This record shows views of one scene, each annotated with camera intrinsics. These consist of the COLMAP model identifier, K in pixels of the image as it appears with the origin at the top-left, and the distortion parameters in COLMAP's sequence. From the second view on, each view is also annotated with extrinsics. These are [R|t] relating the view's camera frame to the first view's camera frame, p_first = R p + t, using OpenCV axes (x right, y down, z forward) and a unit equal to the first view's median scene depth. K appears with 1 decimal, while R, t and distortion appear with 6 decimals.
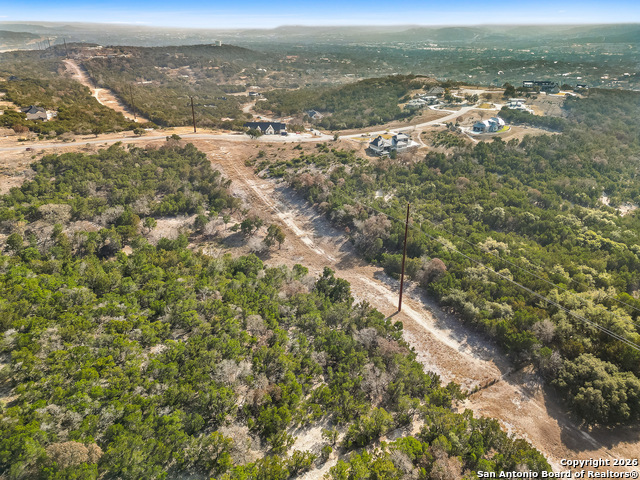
lens RADIAL K [[461.6, 0, 320.0], [0, 461.6, 240.0], [0, 0, 1]] dist [0.009969, 0.001246]
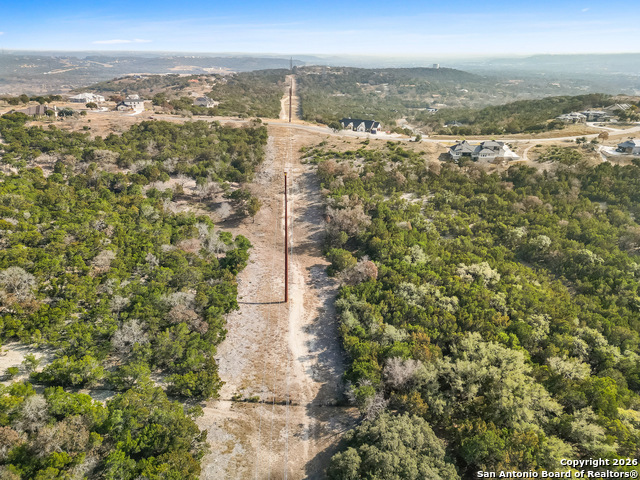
lens RADIAL K [[461.6, 0, 320.0], [0, 461.6, 240.0], [0, 0, 1]] dist [0.009969, 0.001246]
pose [[0.831358, 0.198947, -0.518907, 0.387756], [-0.239624, 0.970795, -0.011711, 0.023390], [0.501422, 0.134079, 0.854751, 0.175688]]
